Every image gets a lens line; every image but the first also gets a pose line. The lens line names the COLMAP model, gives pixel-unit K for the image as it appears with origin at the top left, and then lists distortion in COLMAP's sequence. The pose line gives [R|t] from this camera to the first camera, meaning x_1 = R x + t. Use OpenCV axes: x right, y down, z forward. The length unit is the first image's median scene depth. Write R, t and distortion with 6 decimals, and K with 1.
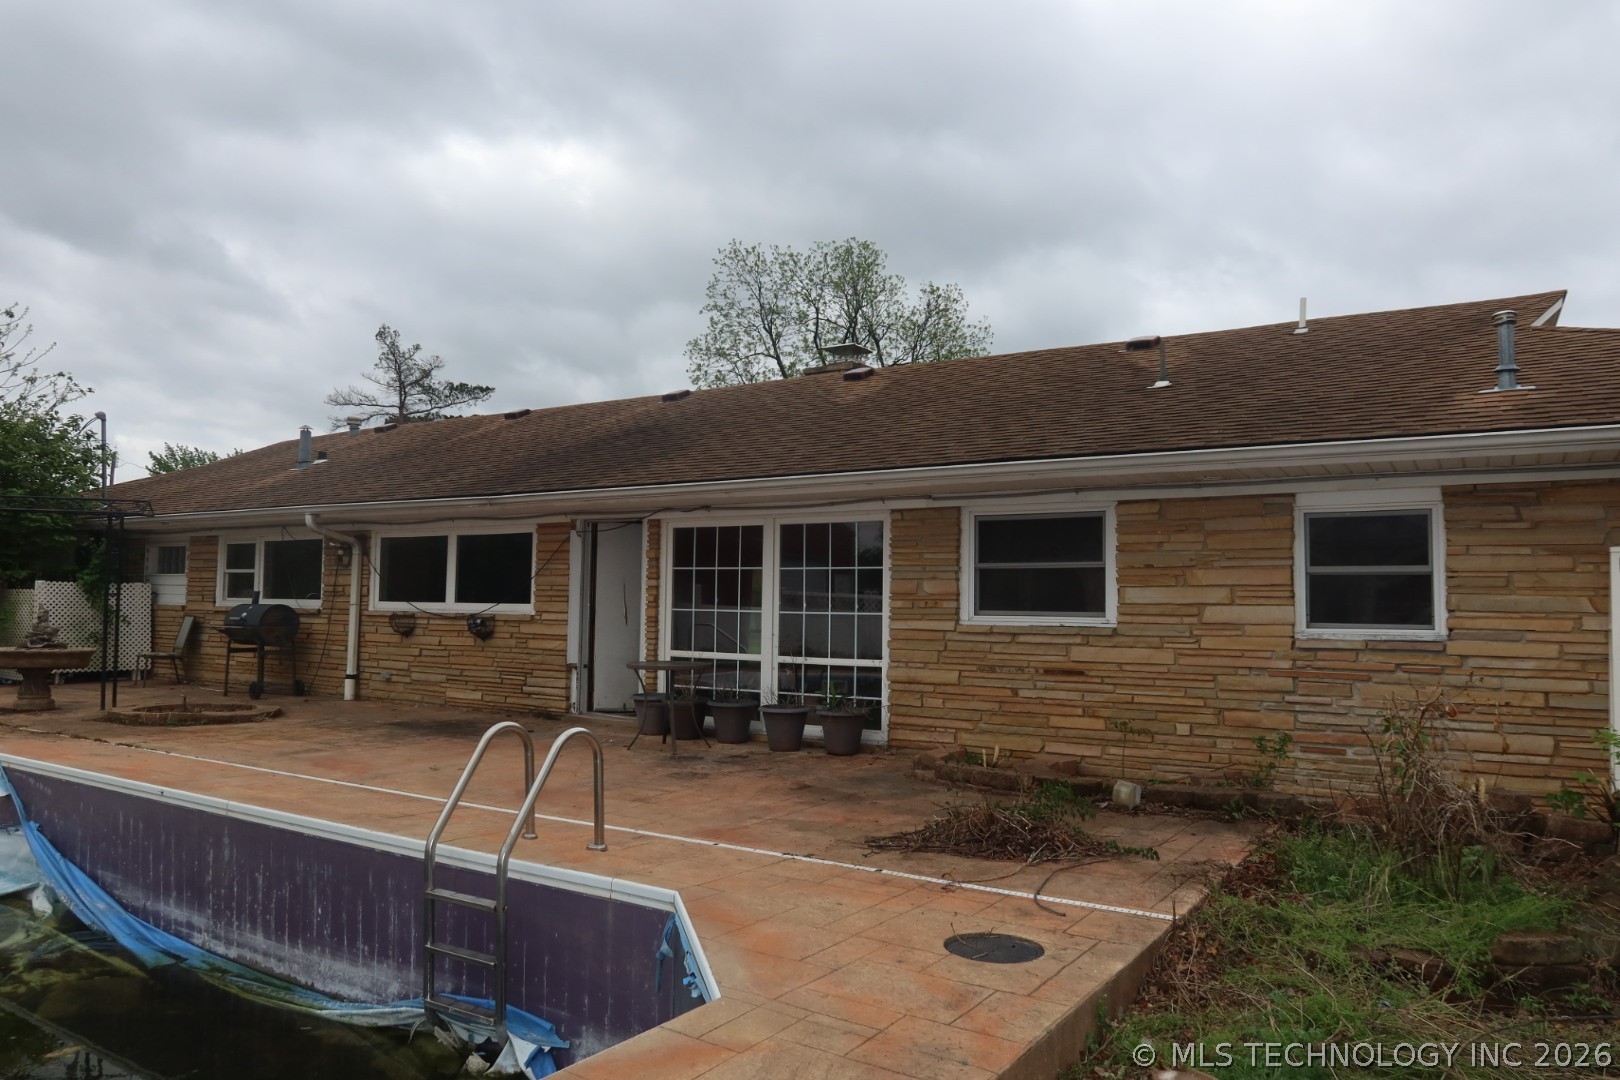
lens RADIAL K [[1139.8, 0, 810.0], [0, 1139.8, 540.0], [0, 0, 1]] dist [-0.010864, -0.000732]
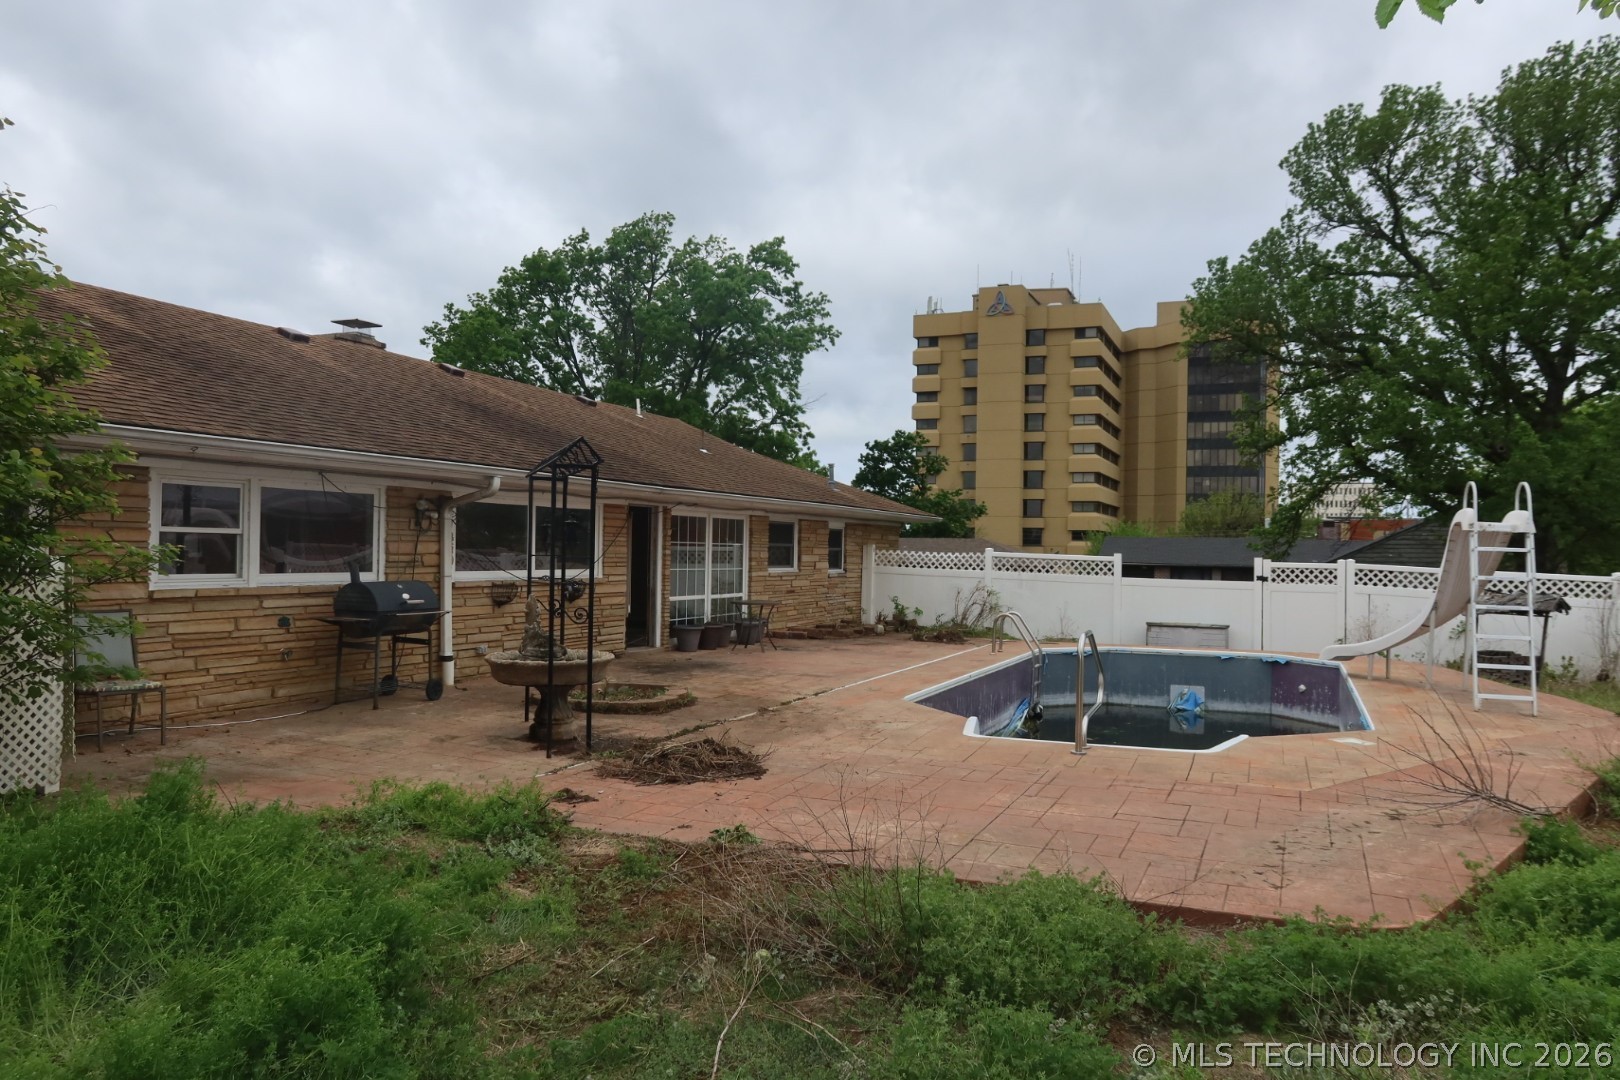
lens RADIAL K [[1139.8, 0, 810.0], [0, 1139.8, 540.0], [0, 0, 1]] dist [-0.010864, -0.000732]
pose [[-0.191659, 0.002809, 0.981457, -1.366087], [-0.054406, 0.998428, -0.013482, 0.026714], [-0.979952, -0.055981, -0.191205, 0.928075]]
